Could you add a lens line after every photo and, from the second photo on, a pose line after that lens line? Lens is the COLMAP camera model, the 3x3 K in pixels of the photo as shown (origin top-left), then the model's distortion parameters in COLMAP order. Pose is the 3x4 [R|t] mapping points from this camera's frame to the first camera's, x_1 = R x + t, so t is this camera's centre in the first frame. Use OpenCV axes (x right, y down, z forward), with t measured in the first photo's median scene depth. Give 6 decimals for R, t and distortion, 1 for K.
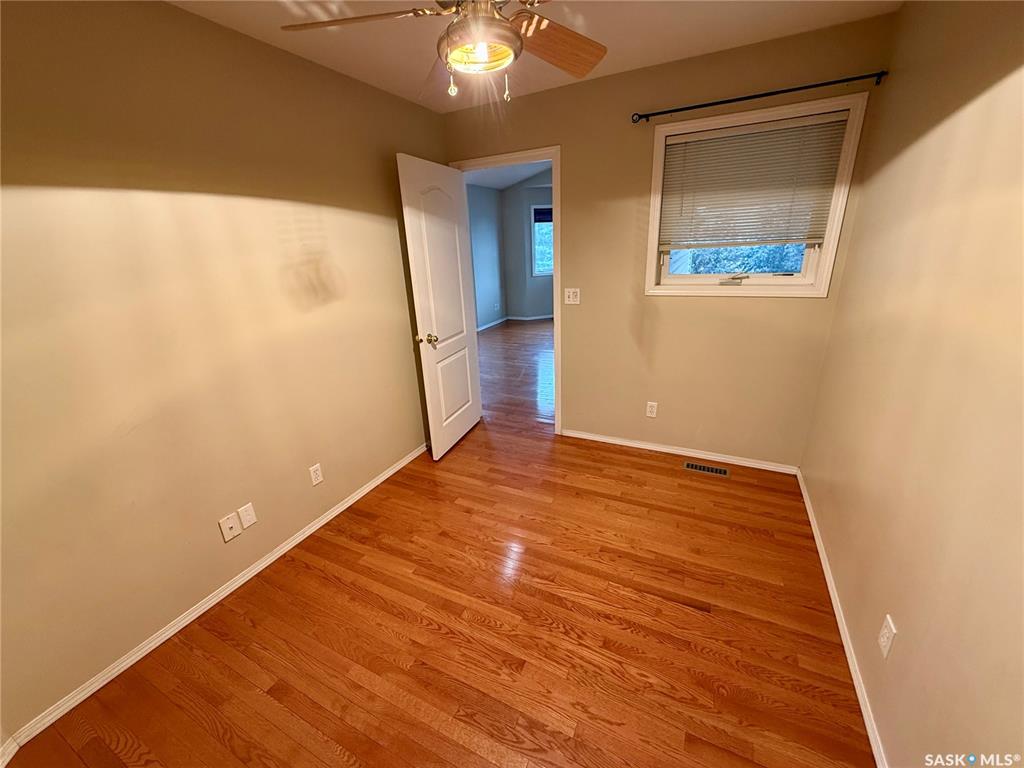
lens RADIAL K [[406.7, 0, 510.9], [0, 406.7, 385.0], [0, 0, 1]] dist [-0.000810, 0.000230]
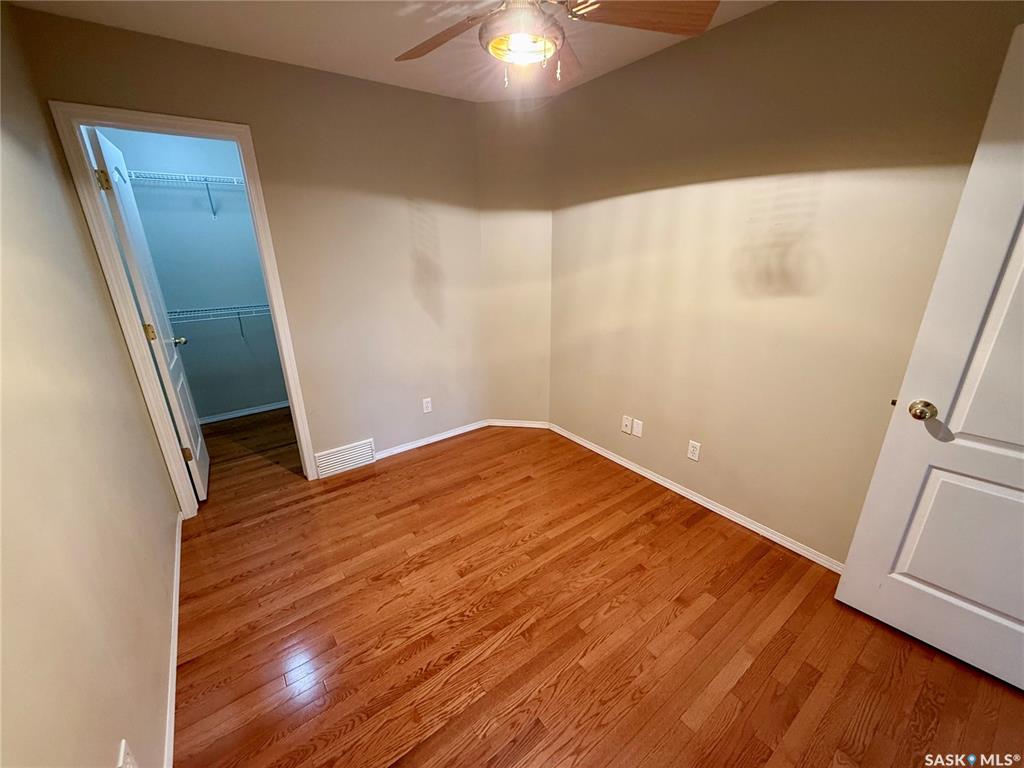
lens RADIAL K [[406.7, 0, 509.5], [0, 406.7, 386.9], [0, 0, 1]] dist [-0.000810, 0.000230]
pose [[-0.452900, 0.347010, -0.821259, 0.673606], [-0.262617, 0.828355, 0.494834, -0.387551], [0.852006, 0.439787, -0.284031, 1.047095]]
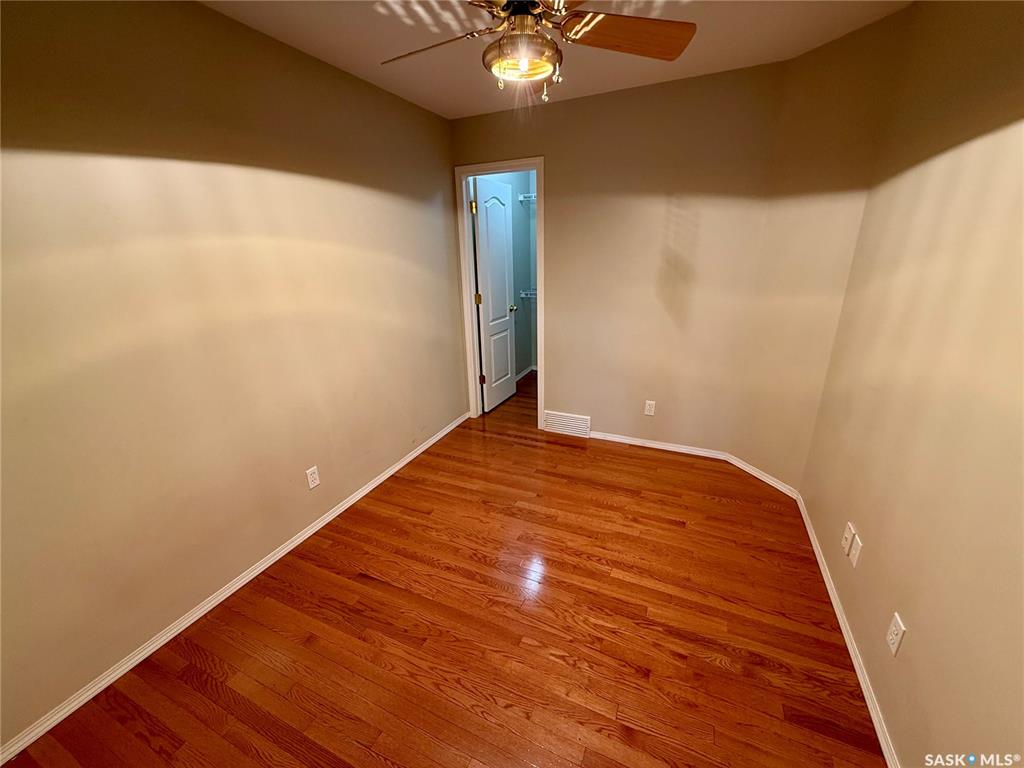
lens RADIAL K [[406.7, 0, 507.5], [0, 406.7, 385.1], [0, 0, 1]] dist [-0.000810, 0.000230]
pose [[-0.996461, 0.083907, -0.004984, 0.025524], [0.062526, 0.779556, 0.623204, -0.533647], [0.056177, 0.620687, -0.782044, 1.517694]]
